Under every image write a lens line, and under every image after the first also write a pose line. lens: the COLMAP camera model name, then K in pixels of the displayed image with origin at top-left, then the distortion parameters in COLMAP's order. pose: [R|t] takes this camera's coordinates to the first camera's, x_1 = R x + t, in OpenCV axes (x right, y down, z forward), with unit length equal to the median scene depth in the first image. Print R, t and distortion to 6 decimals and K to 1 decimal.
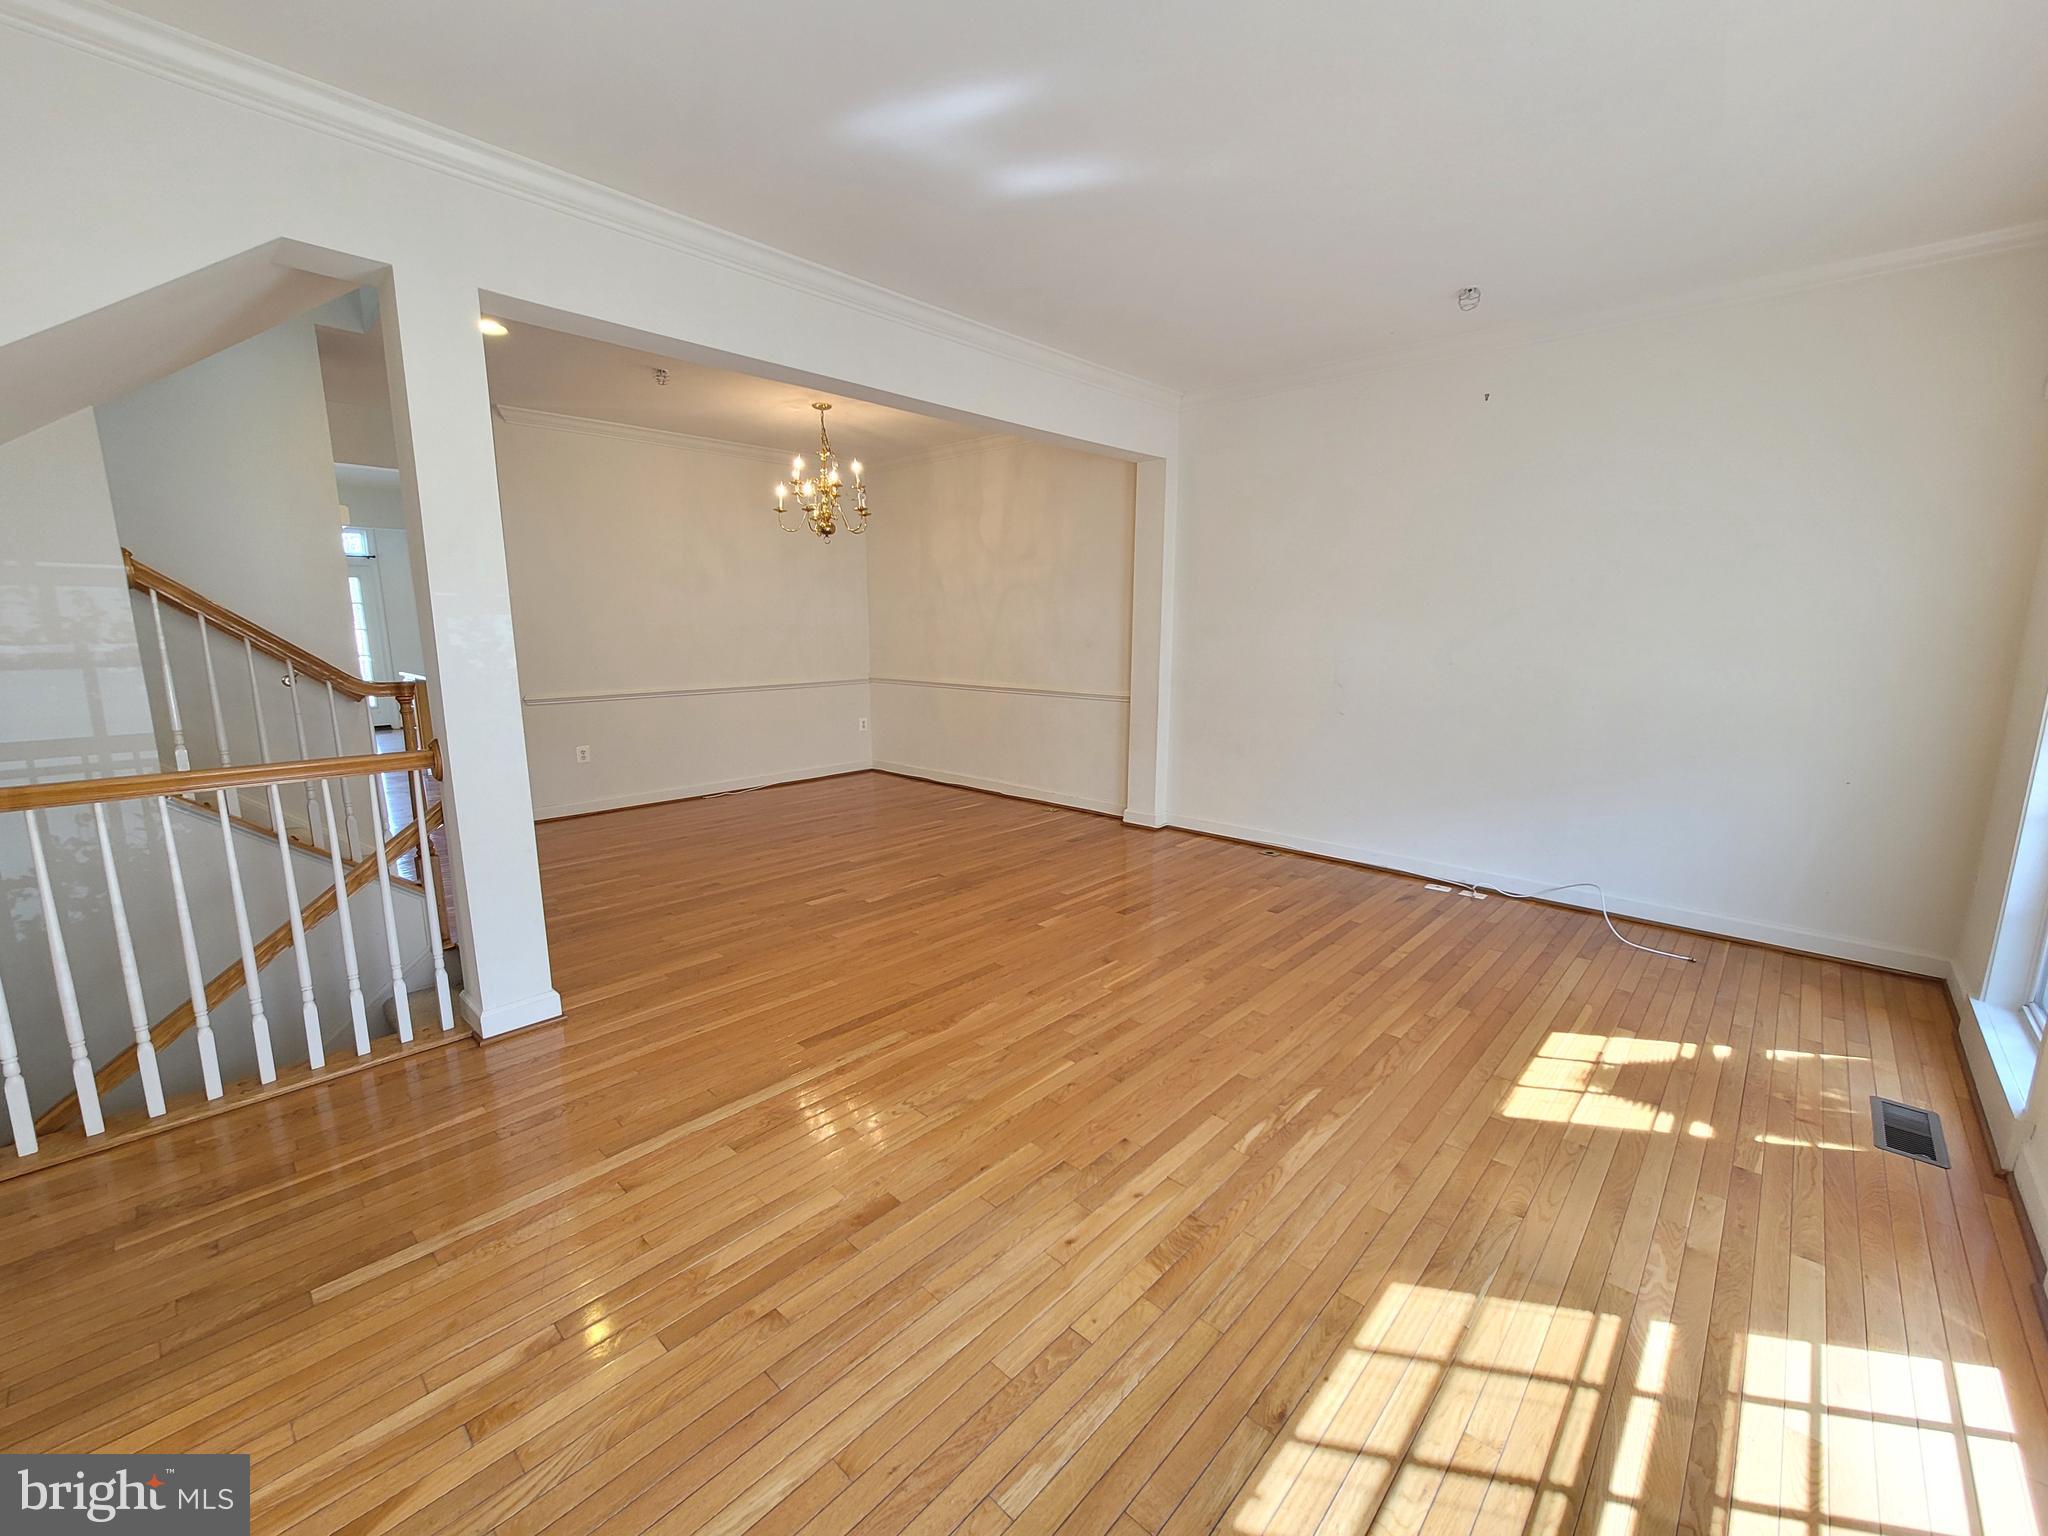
lens RADIAL K [[834.0, 0, 1017.7], [0, 834.0, 768.6], [0, 0, 1]] dist [-0.005170, 0.001387]
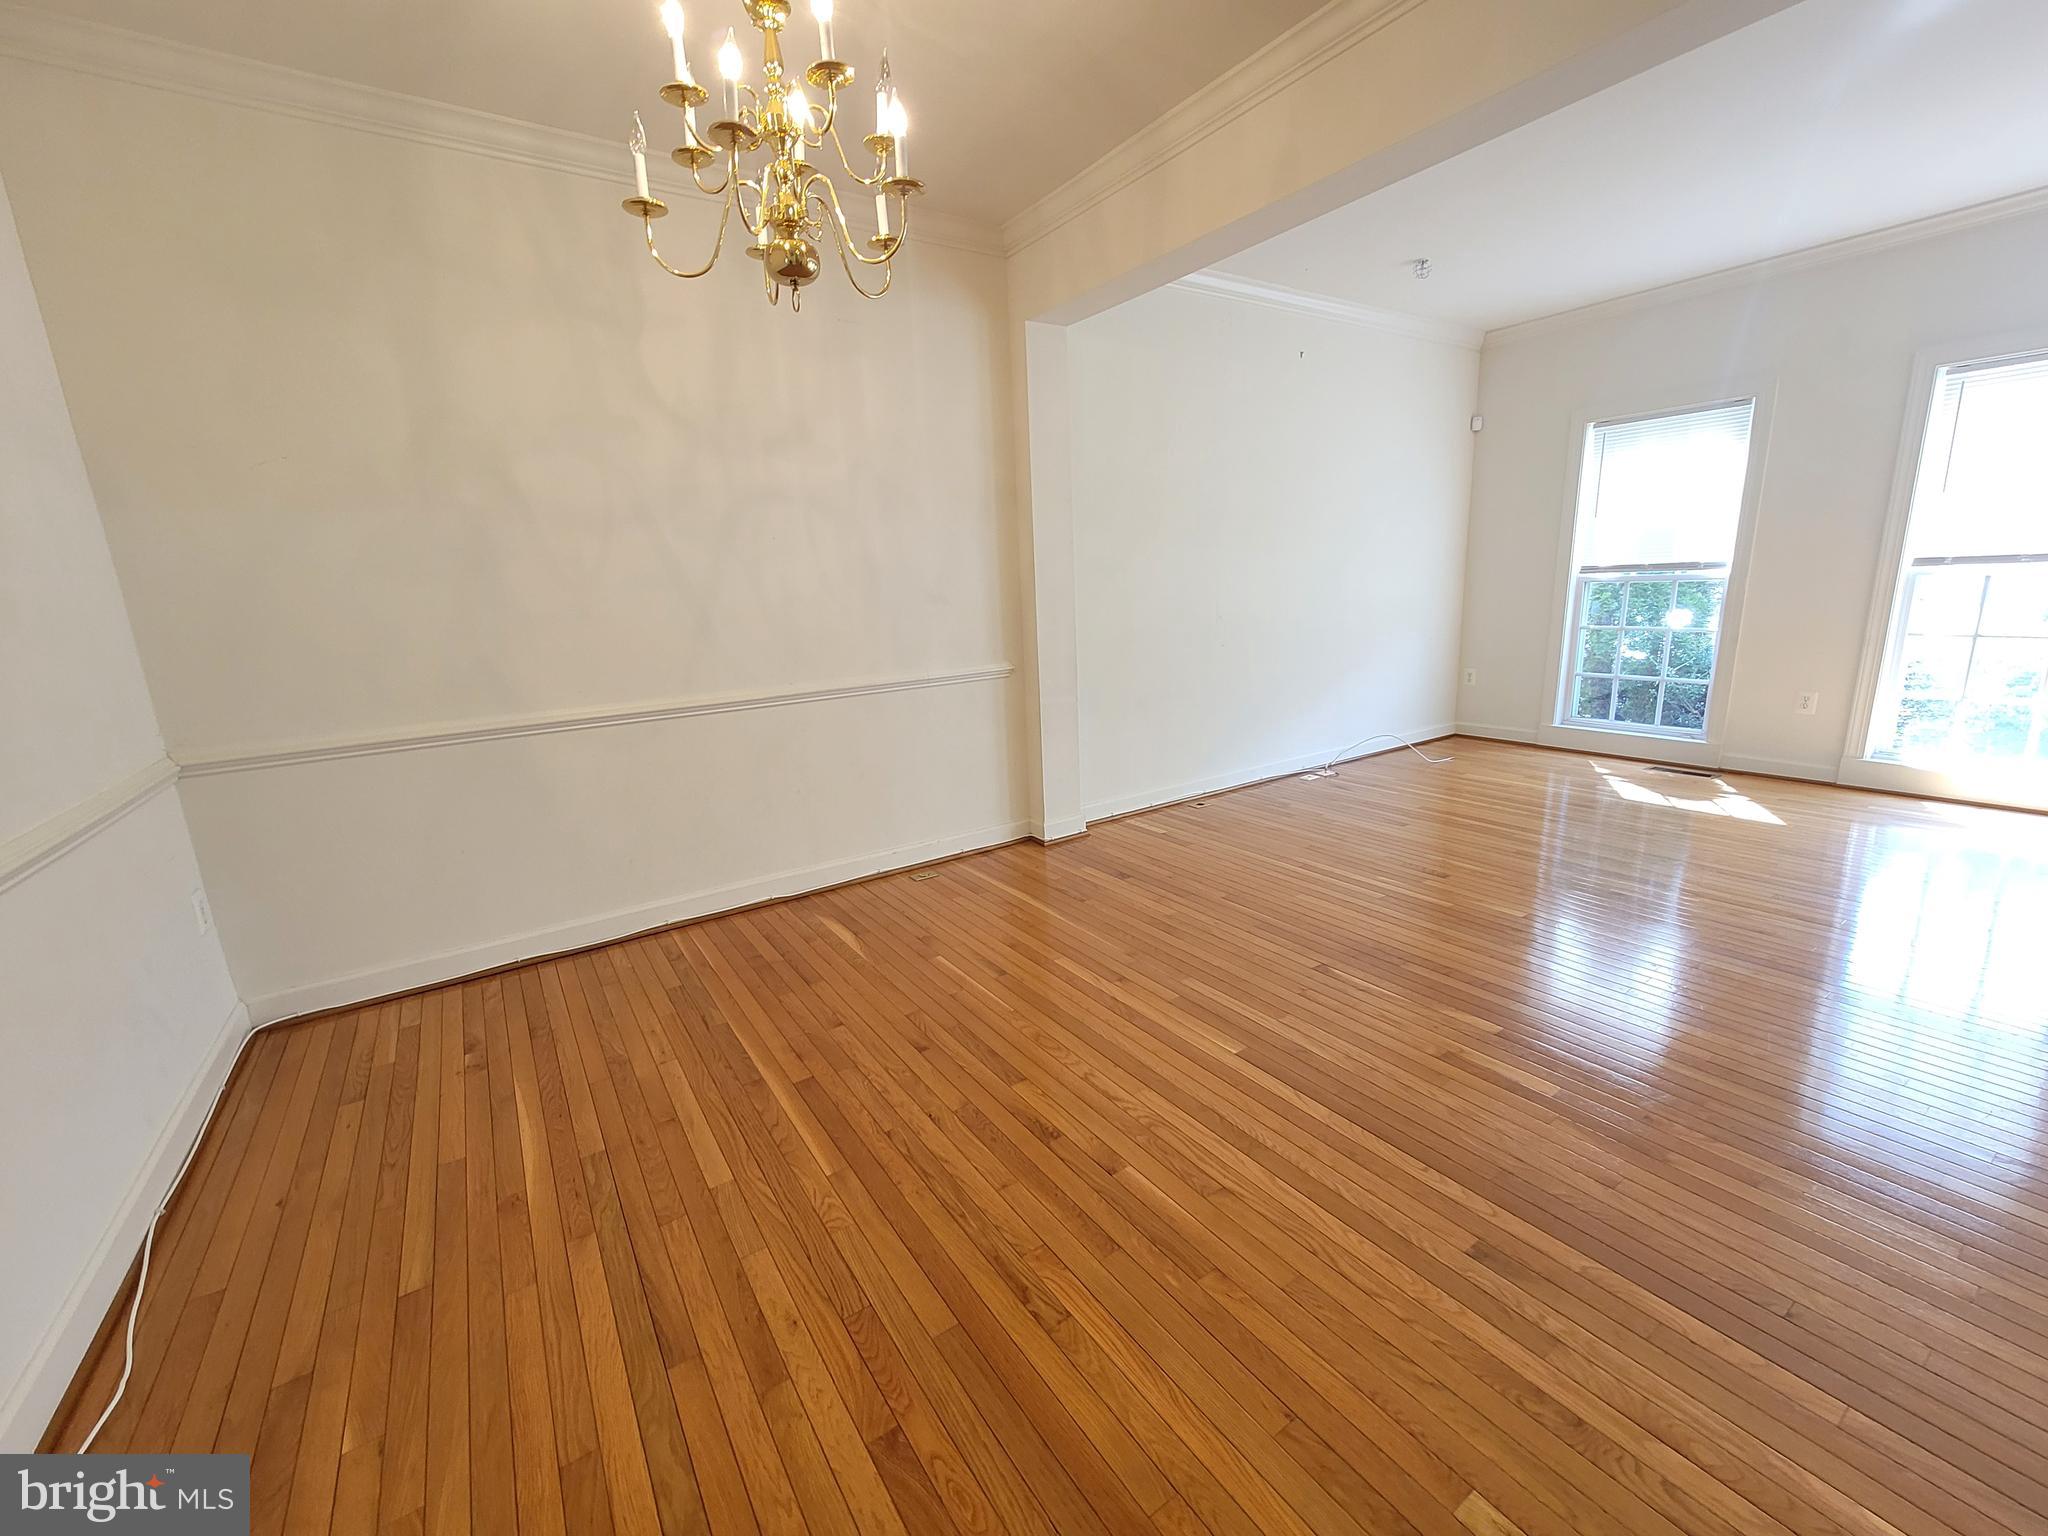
lens RADIAL K [[834.0, 0, 1014.4], [0, 834.0, 771.2], [0, 0, 1]] dist [-0.005170, 0.001387]
pose [[0.230786, -0.229586, 0.945531, -0.821642], [0.214701, 0.959827, 0.180653, -0.196298], [-0.949021, 0.161314, 0.270807, 1.247873]]
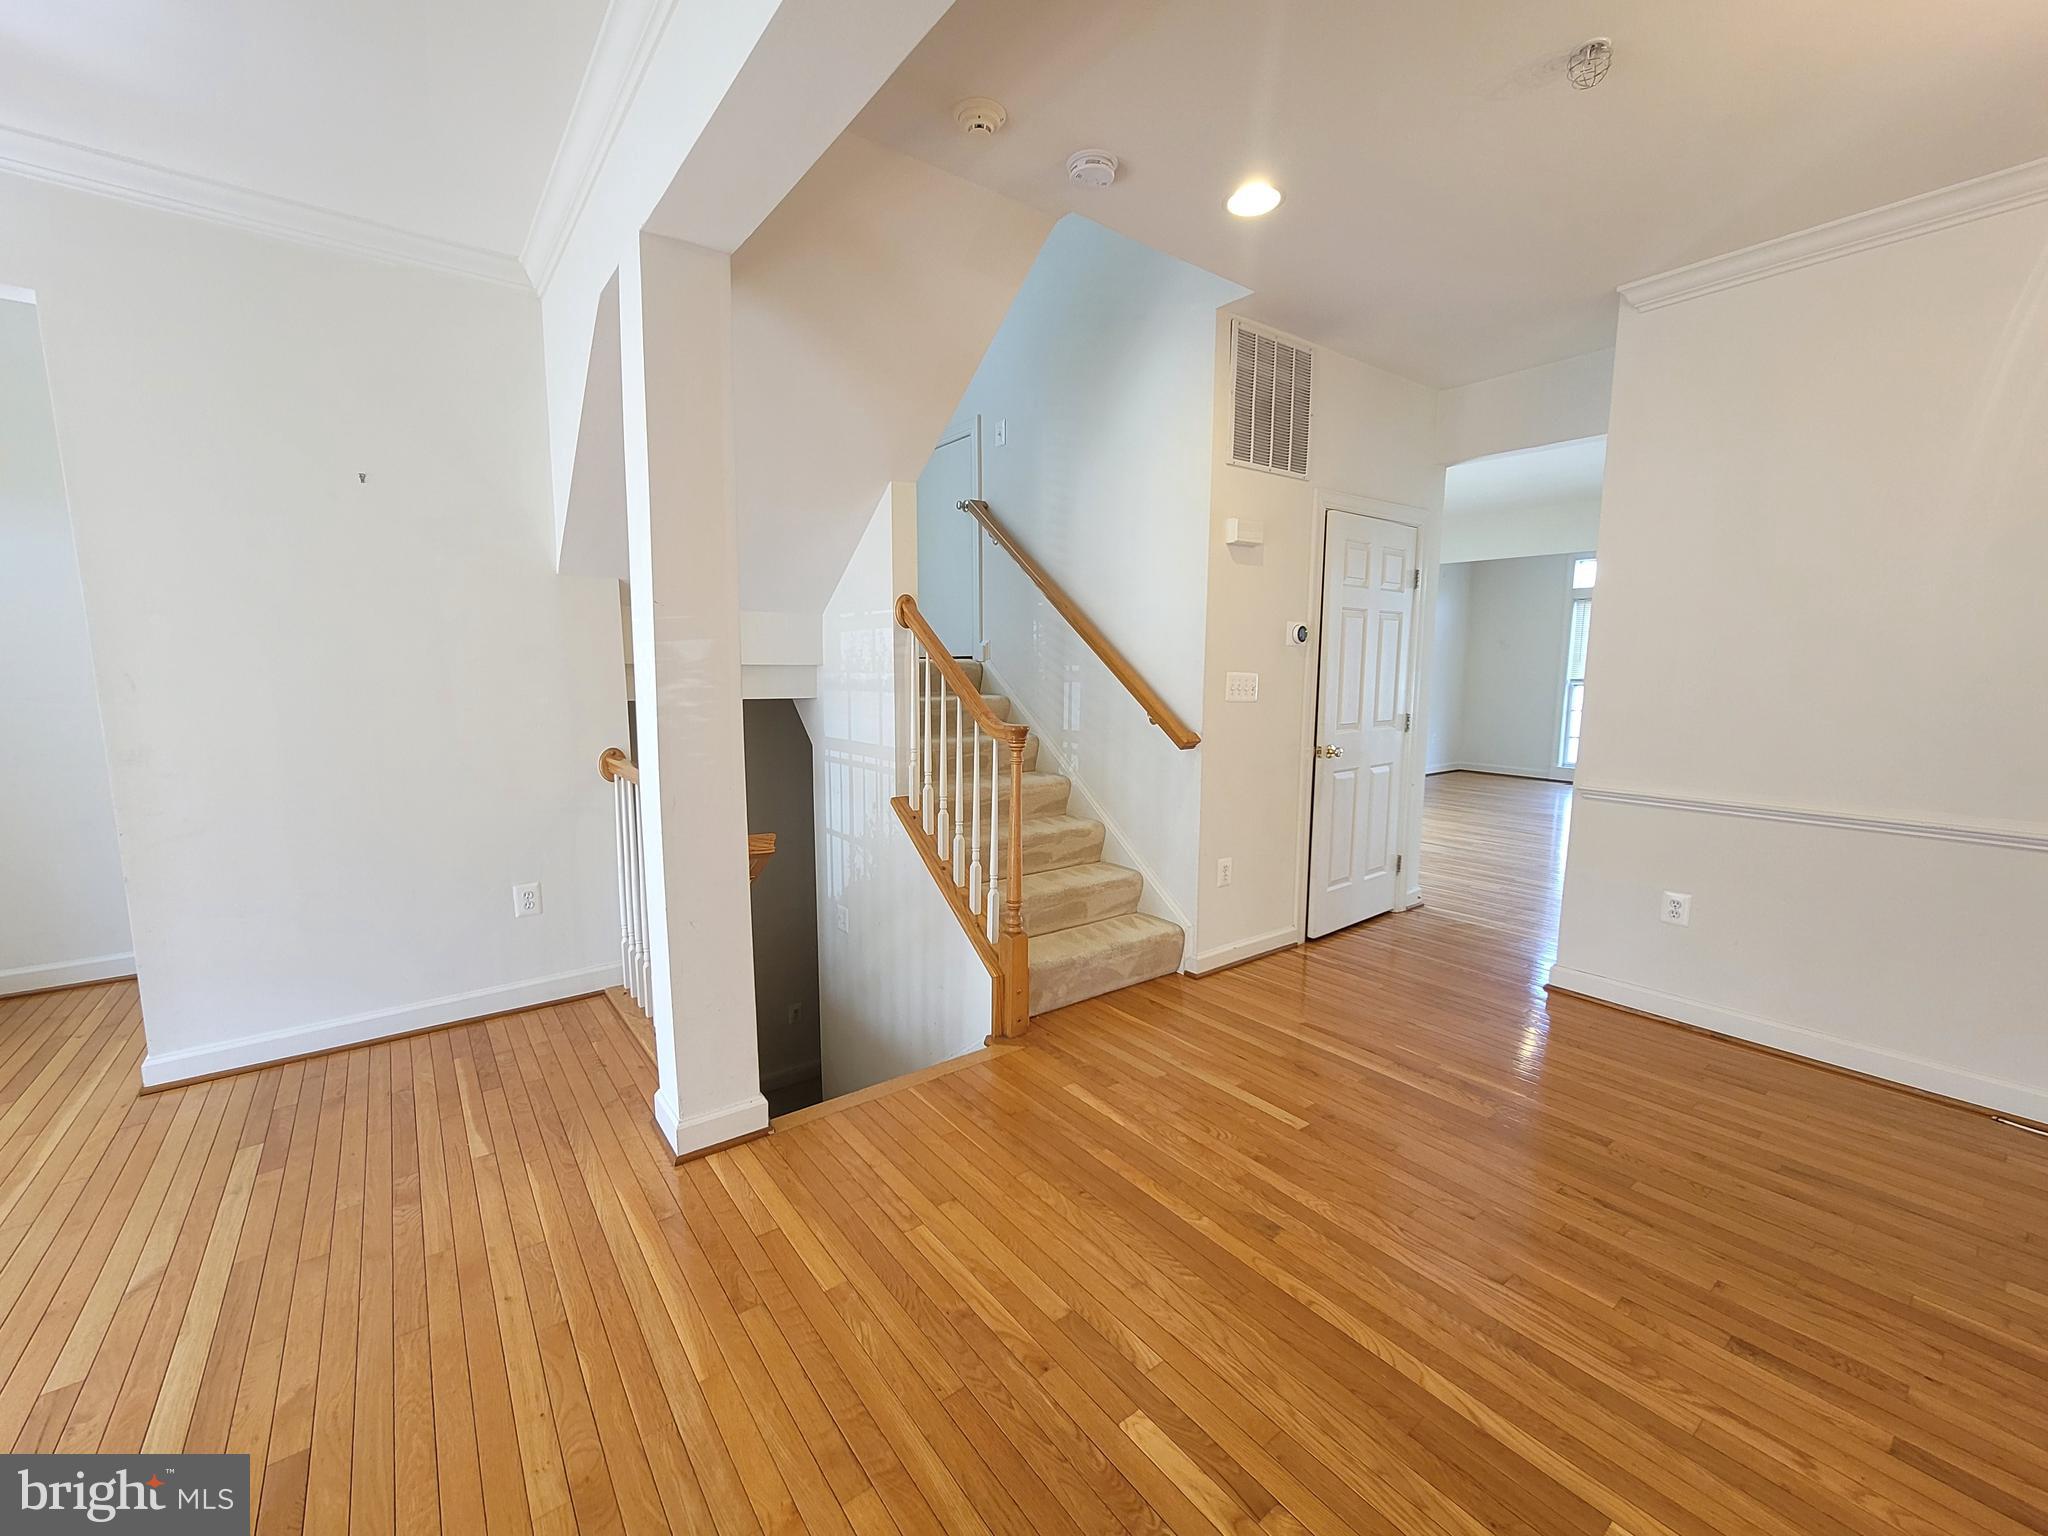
lens RADIAL K [[834.0, 0, 1011.1], [0, 834.0, 767.7], [0, 0, 1]] dist [-0.005170, 0.001387]
pose [[-0.173591, 0.122490, -0.977171, 0.083319], [-0.174123, 0.972785, 0.152873, -0.174146], [0.969302, 0.196686, -0.147538, 1.036799]]
